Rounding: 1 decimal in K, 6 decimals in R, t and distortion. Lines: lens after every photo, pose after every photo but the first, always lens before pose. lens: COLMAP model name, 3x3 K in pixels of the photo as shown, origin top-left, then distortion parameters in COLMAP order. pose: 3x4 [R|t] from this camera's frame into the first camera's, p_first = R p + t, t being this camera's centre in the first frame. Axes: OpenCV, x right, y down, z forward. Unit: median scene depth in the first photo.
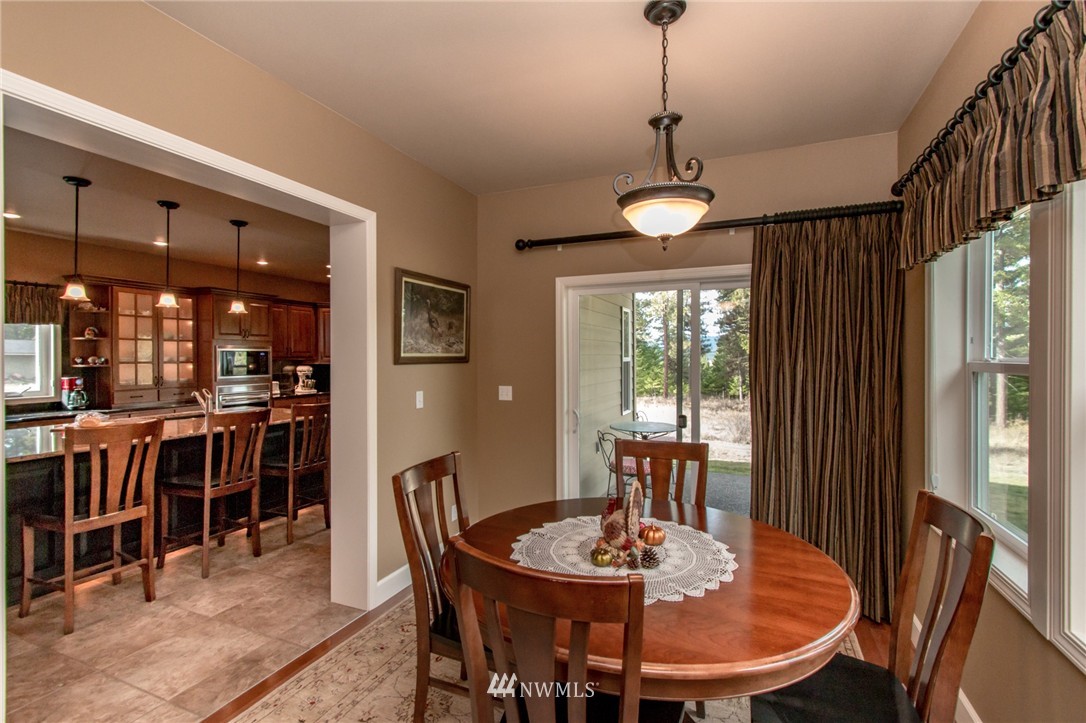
lens RADIAL K [[494.4, 0, 546.4], [0, 494.4, 359.5], [0, 0, 1]] dist [0.000080, -0.001593]
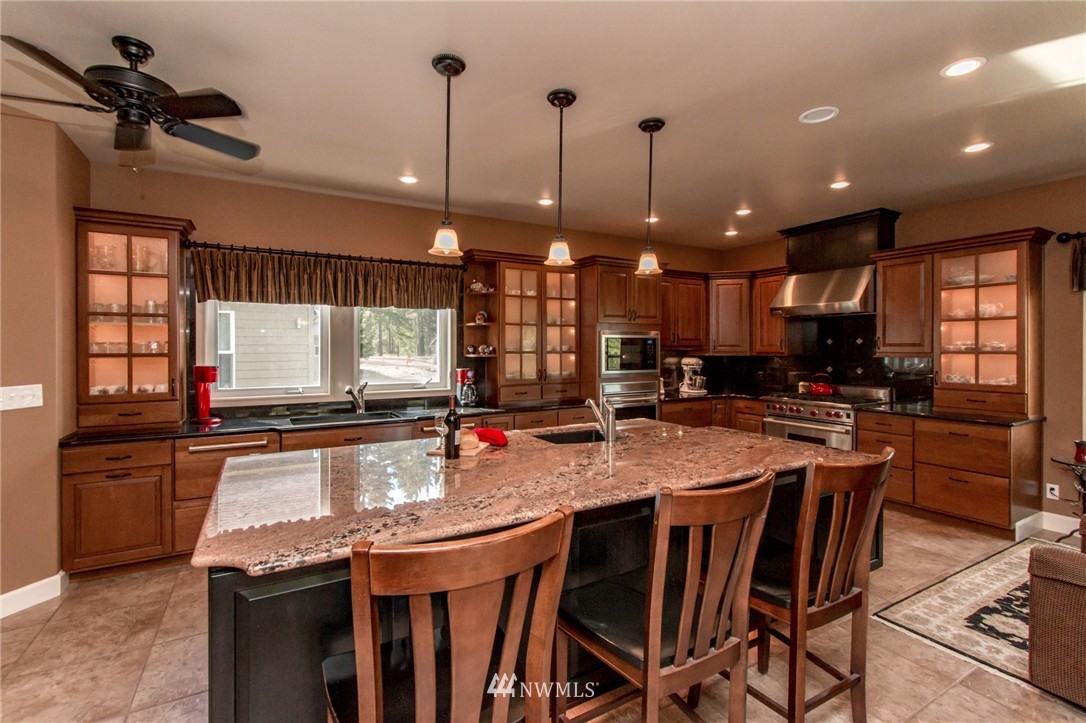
lens RADIAL K [[494.4, 0, 543.0], [0, 494.4, 355.2], [0, 0, 1]] dist [0.000080, -0.001593]
pose [[0.794702, 0.012201, -0.606877, -0.275722], [-0.005416, 0.999901, 0.013009, 0.000043], [0.606975, -0.007052, 0.794689, 0.336406]]
